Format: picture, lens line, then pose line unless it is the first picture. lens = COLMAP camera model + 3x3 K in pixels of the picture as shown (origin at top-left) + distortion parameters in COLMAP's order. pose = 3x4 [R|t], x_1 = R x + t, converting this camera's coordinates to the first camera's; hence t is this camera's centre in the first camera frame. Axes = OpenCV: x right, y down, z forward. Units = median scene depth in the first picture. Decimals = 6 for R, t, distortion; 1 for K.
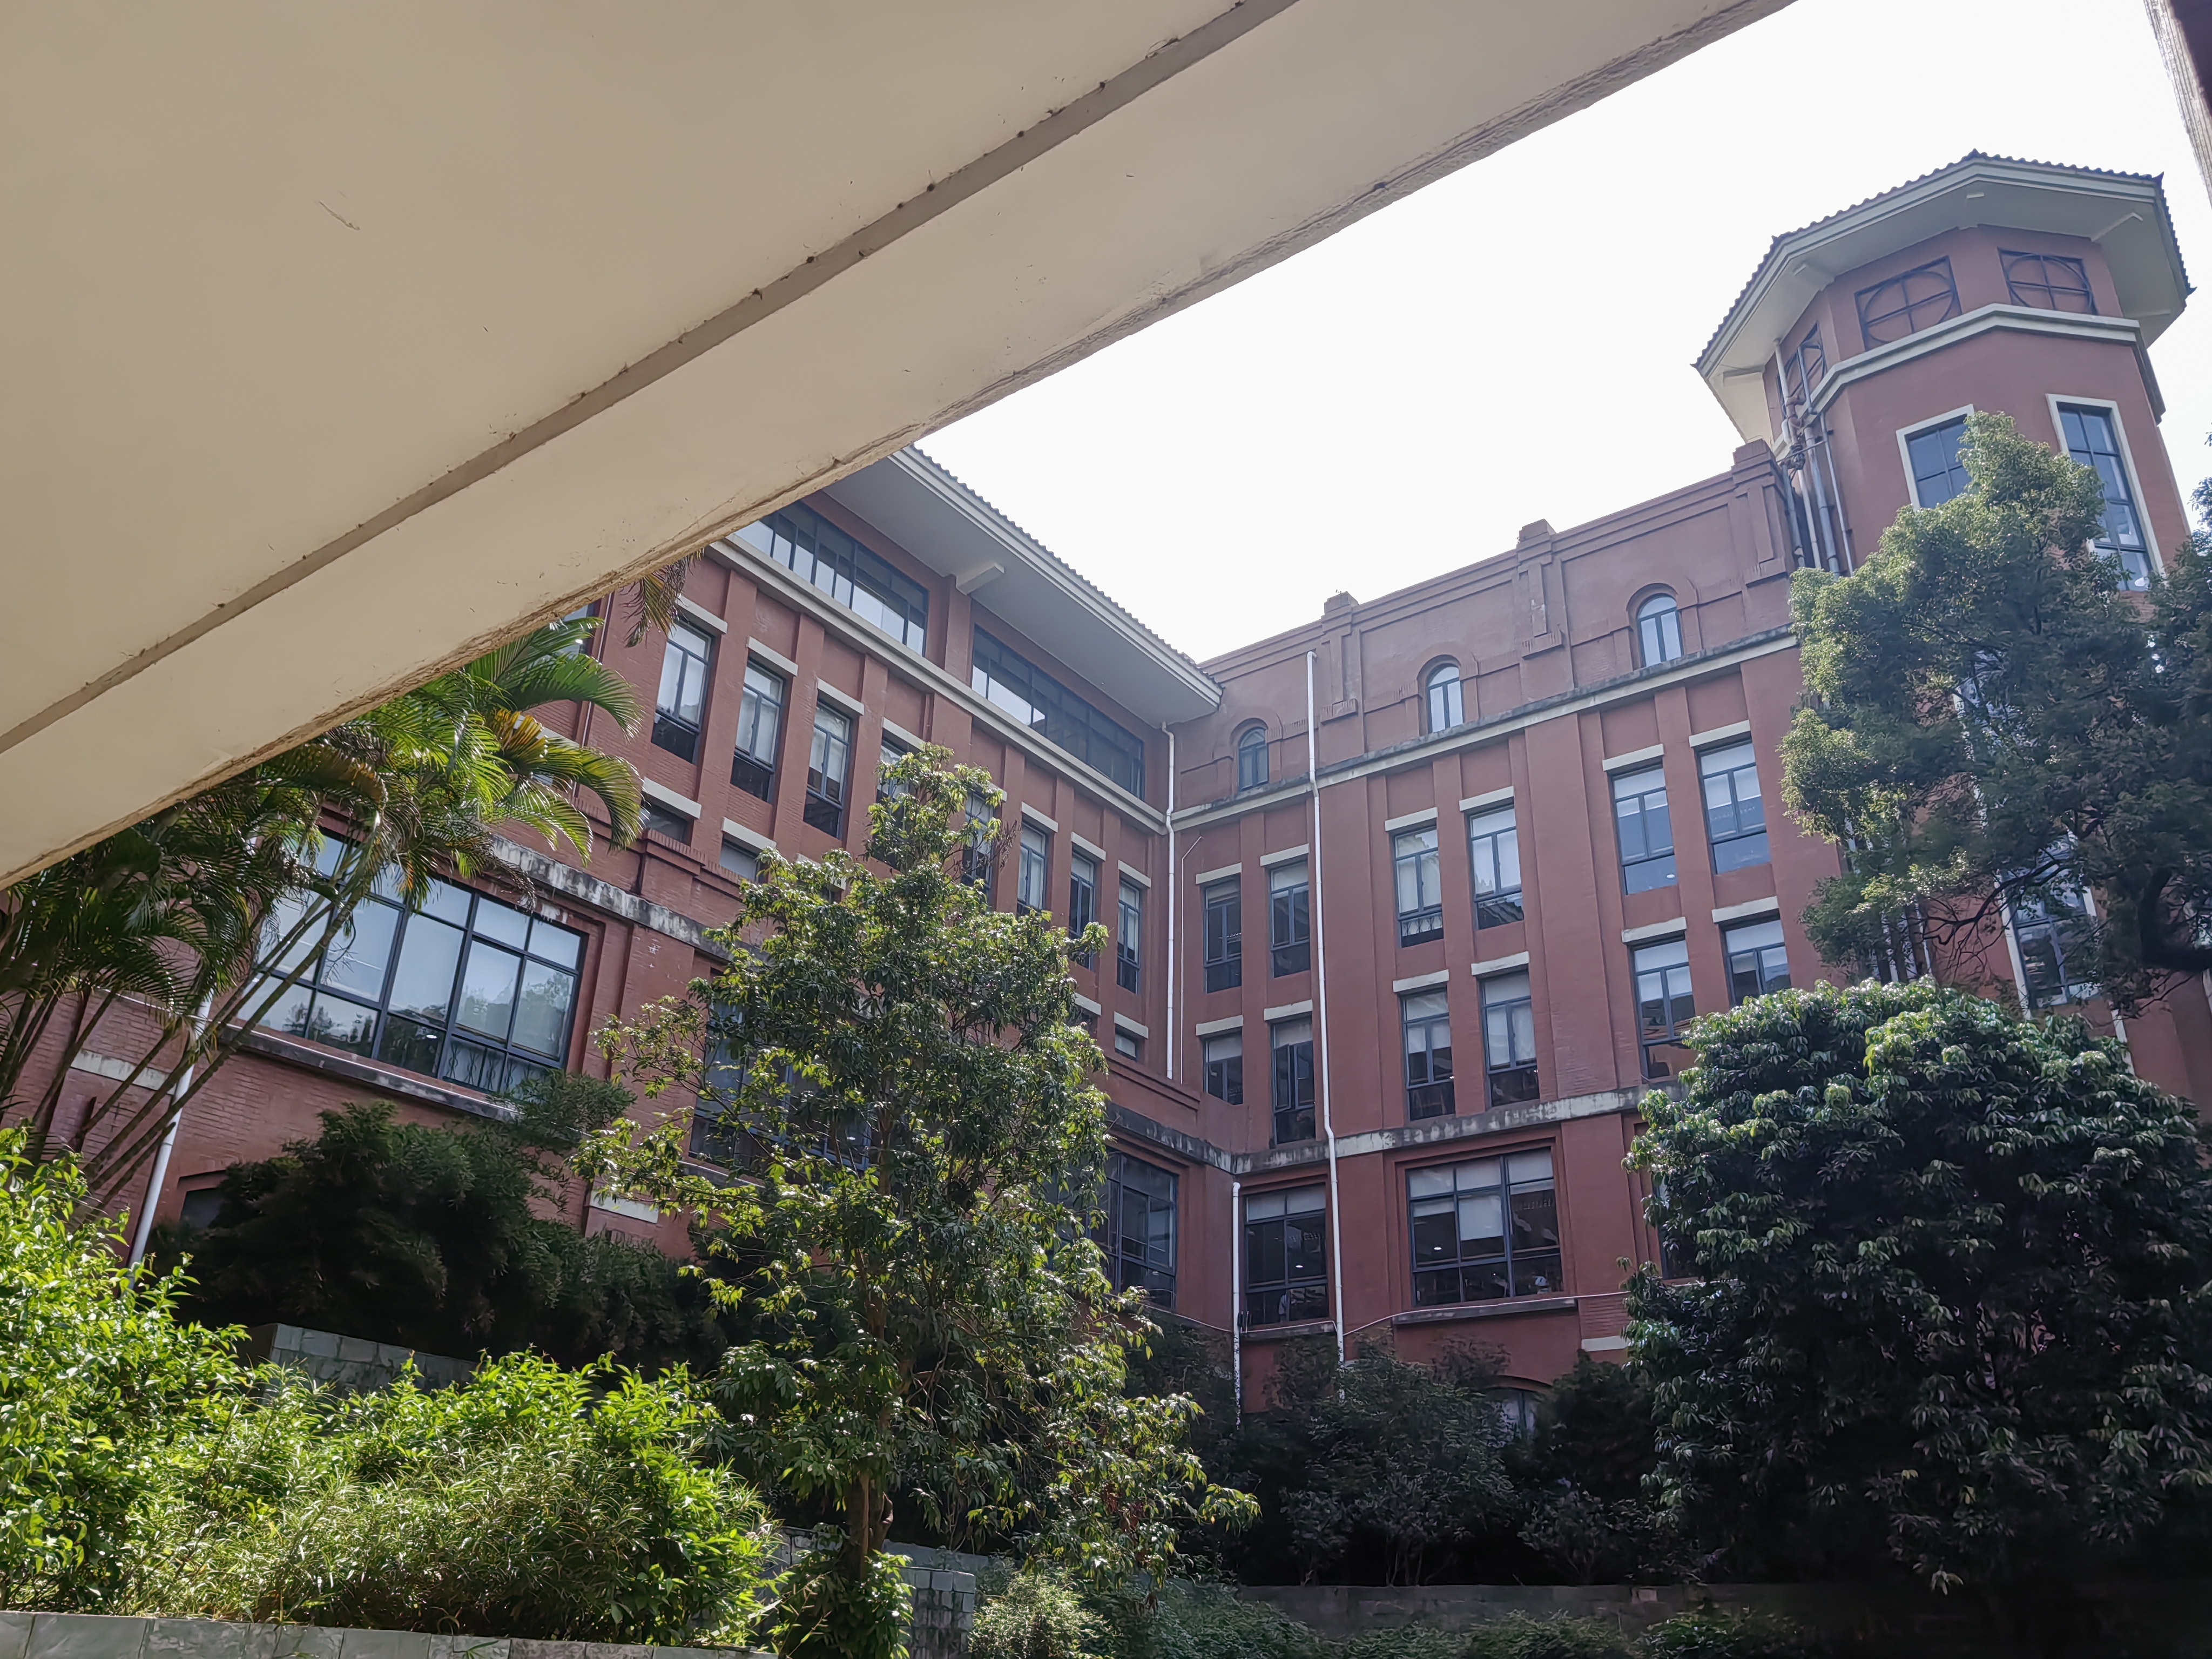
lens RADIAL K [[1754.7, 0, 1104.8], [0, 1754.7, 827.8], [0, 0, 1]] dist [0.013819, 0.002821]
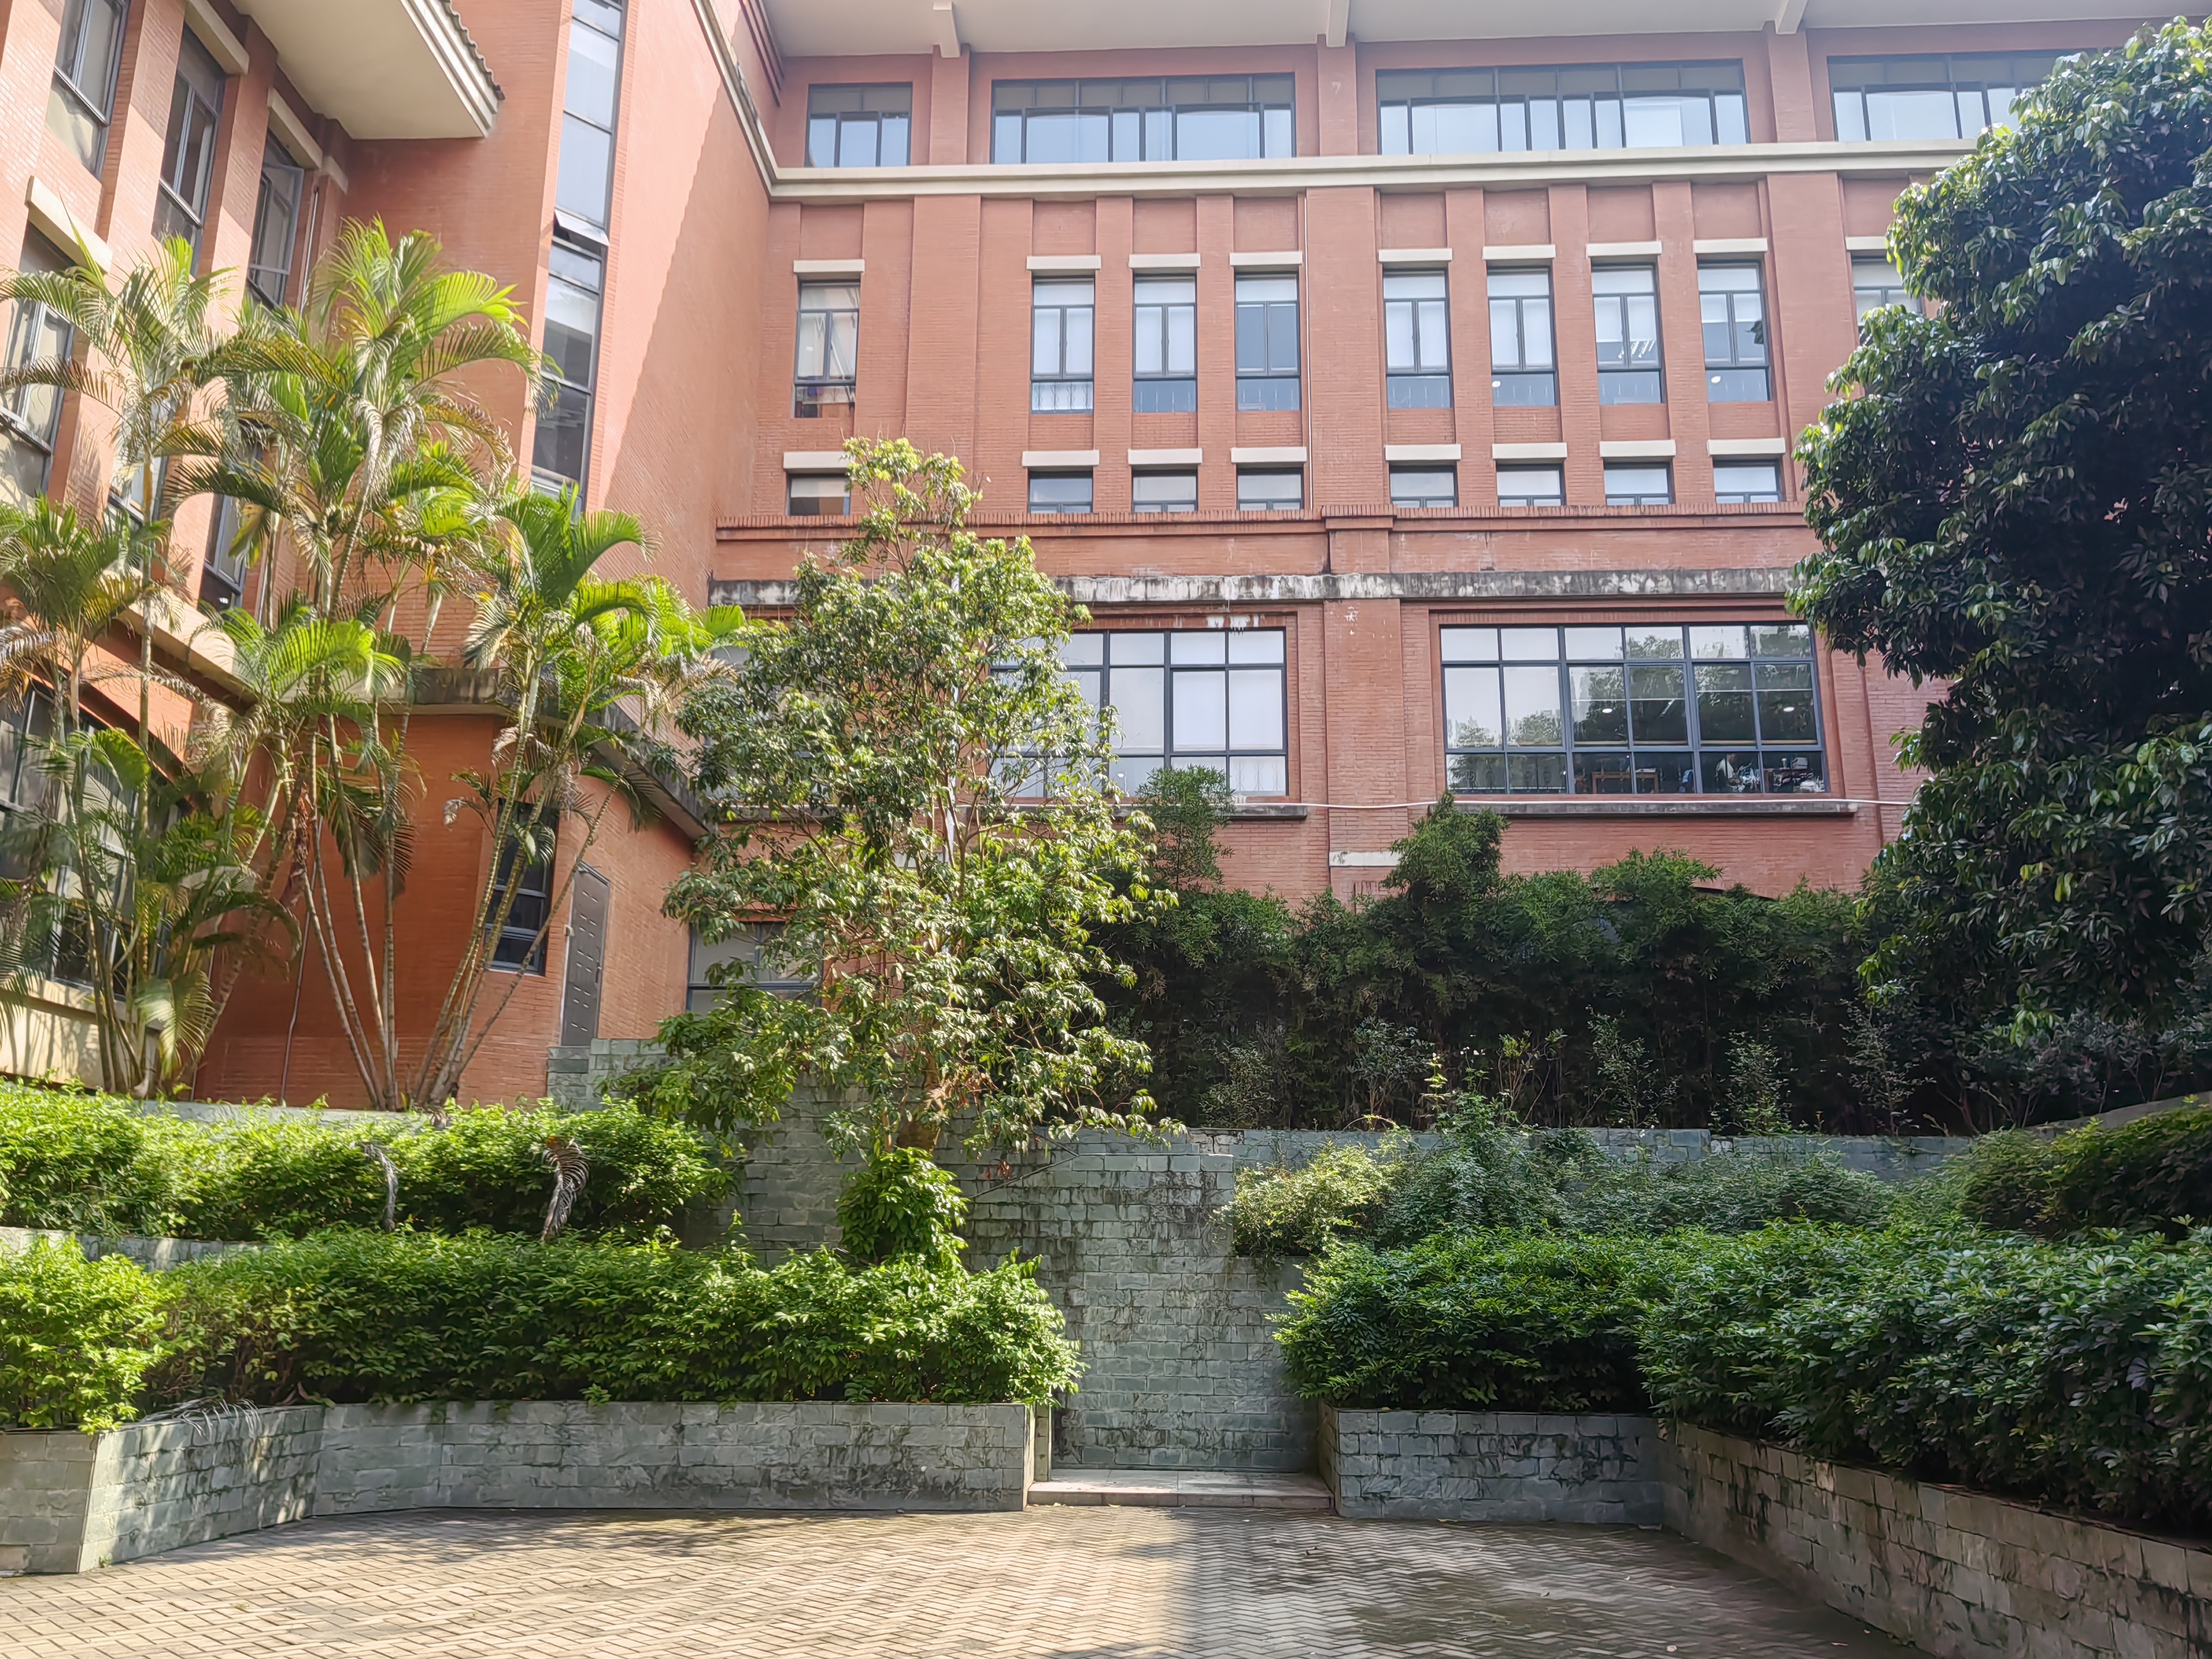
lens RADIAL K [[1754.7, 0, 1104.8], [0, 1754.7, 838.6], [0, 0, 1]] dist [0.013819, 0.002821]
pose [[0.552947, -0.231402, -0.800439, 0.471909], [0.380548, 0.924750, -0.004455, 0.143213], [0.741237, -0.302142, 0.599398, 0.239412]]
